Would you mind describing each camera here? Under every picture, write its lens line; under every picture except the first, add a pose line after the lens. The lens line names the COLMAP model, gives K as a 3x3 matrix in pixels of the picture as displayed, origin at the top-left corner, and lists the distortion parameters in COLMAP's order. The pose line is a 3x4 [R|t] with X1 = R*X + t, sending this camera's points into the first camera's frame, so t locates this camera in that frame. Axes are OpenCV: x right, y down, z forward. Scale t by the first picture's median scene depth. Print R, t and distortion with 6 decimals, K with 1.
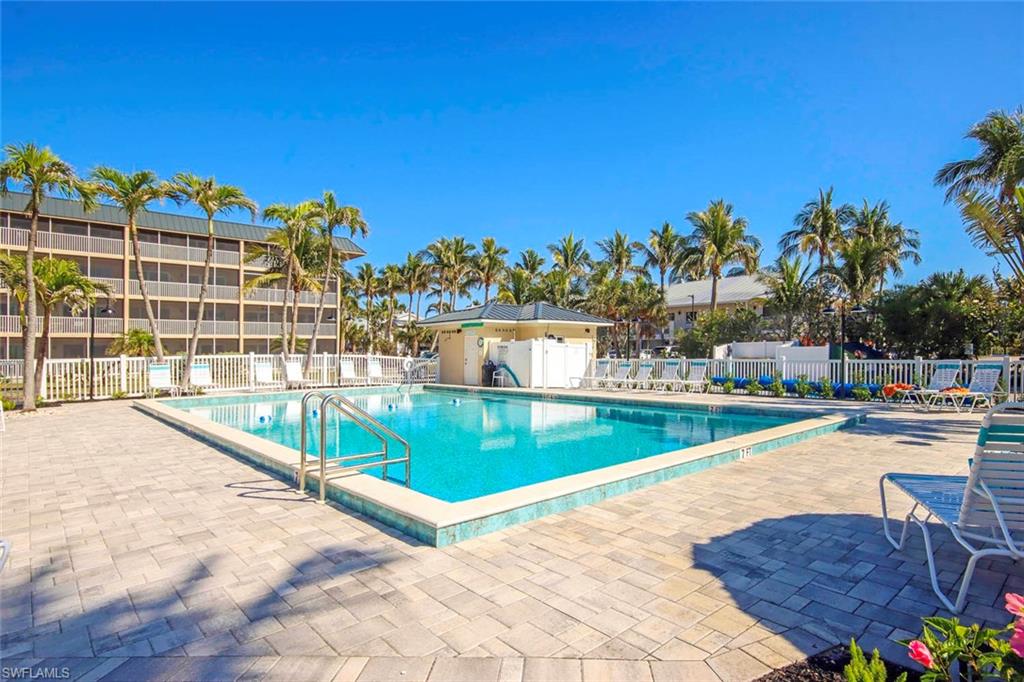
lens RADIAL K [[548.2, 0, 512.0], [0, 548.2, 341.0], [0, 0, 1]] dist [-0.000565, -0.000225]
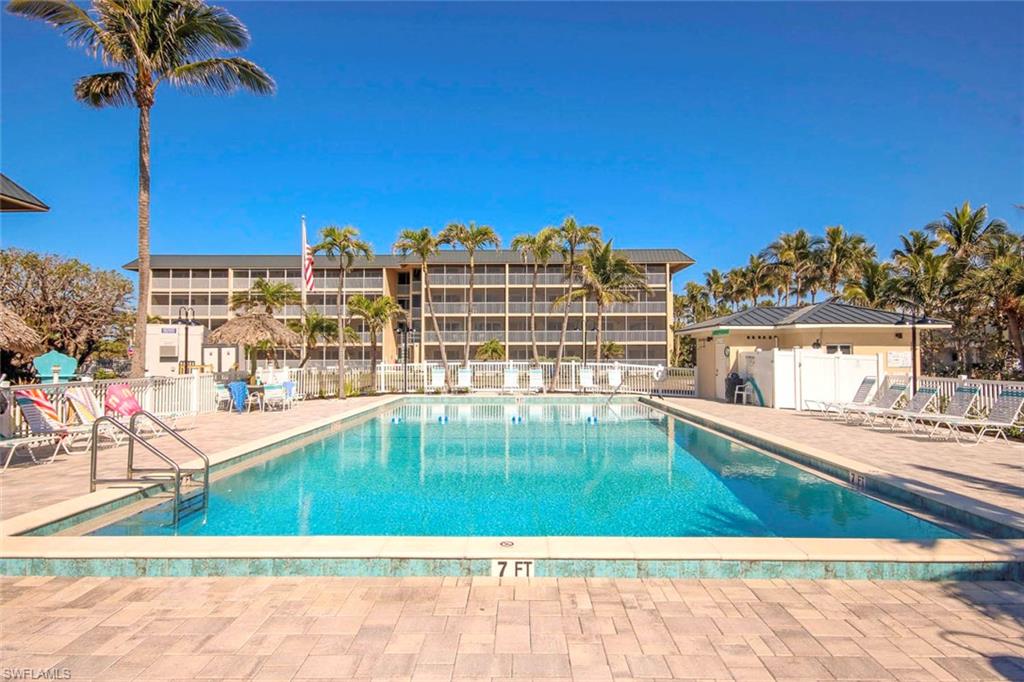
lens RADIAL K [[515.2, 0, 512.0], [0, 515.2, 341.0], [0, 0, 1]] dist [0.000453, -0.000615]
pose [[0.750712, -0.008269, -0.660578, 0.213187], [0.002397, 0.999949, -0.009794, -0.007152], [0.660625, 0.005770, 0.750694, 0.162942]]
